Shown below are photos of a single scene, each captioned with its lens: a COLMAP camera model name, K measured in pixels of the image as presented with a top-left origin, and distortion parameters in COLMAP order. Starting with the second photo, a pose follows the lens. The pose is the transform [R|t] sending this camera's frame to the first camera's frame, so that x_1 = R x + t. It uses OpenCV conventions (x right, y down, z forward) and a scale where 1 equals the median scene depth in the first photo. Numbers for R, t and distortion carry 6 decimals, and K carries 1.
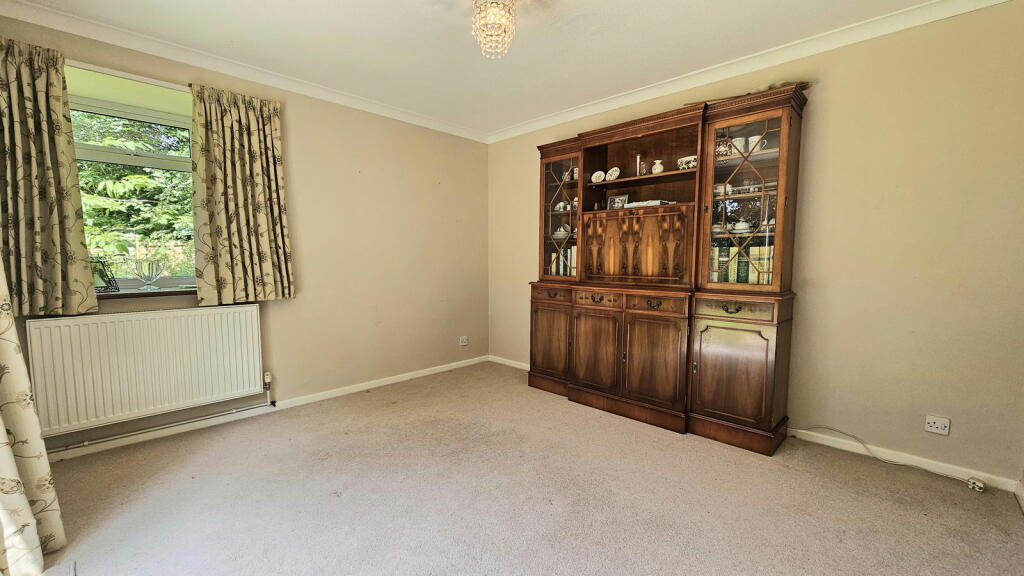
lens RADIAL K [[413.4, 0, 512.0], [0, 413.4, 288.0], [0, 0, 1]] dist [-0.000685, 0.000119]
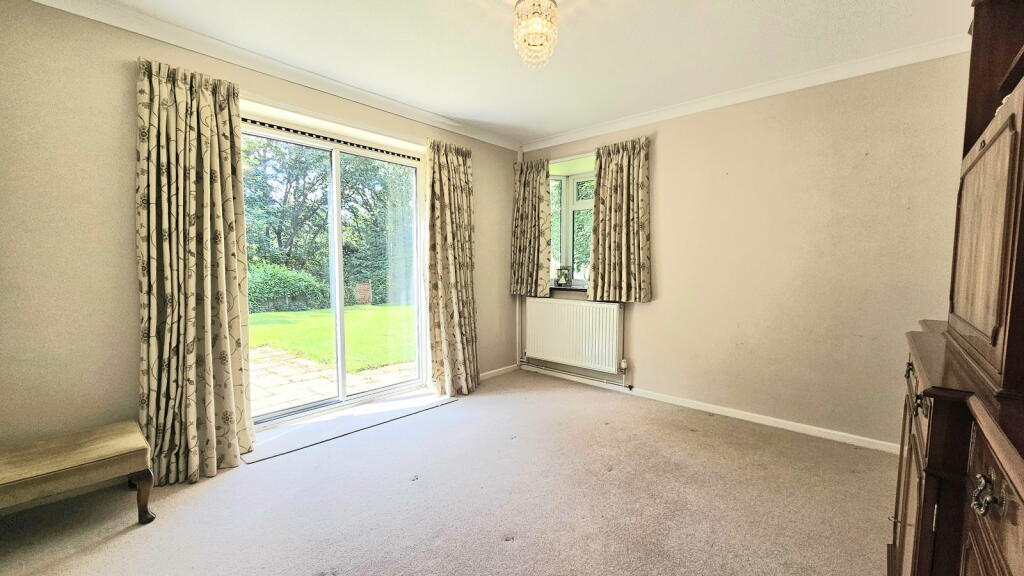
lens RADIAL K [[413.4, 0, 512.0], [0, 413.4, 288.0], [0, 0, 1]] dist [-0.000685, 0.000119]
pose [[0.042402, 0.050948, -0.997801, 0.643550], [-0.078468, 0.995784, 0.047511, -0.043874], [0.996014, 0.076281, 0.046221, 0.618688]]
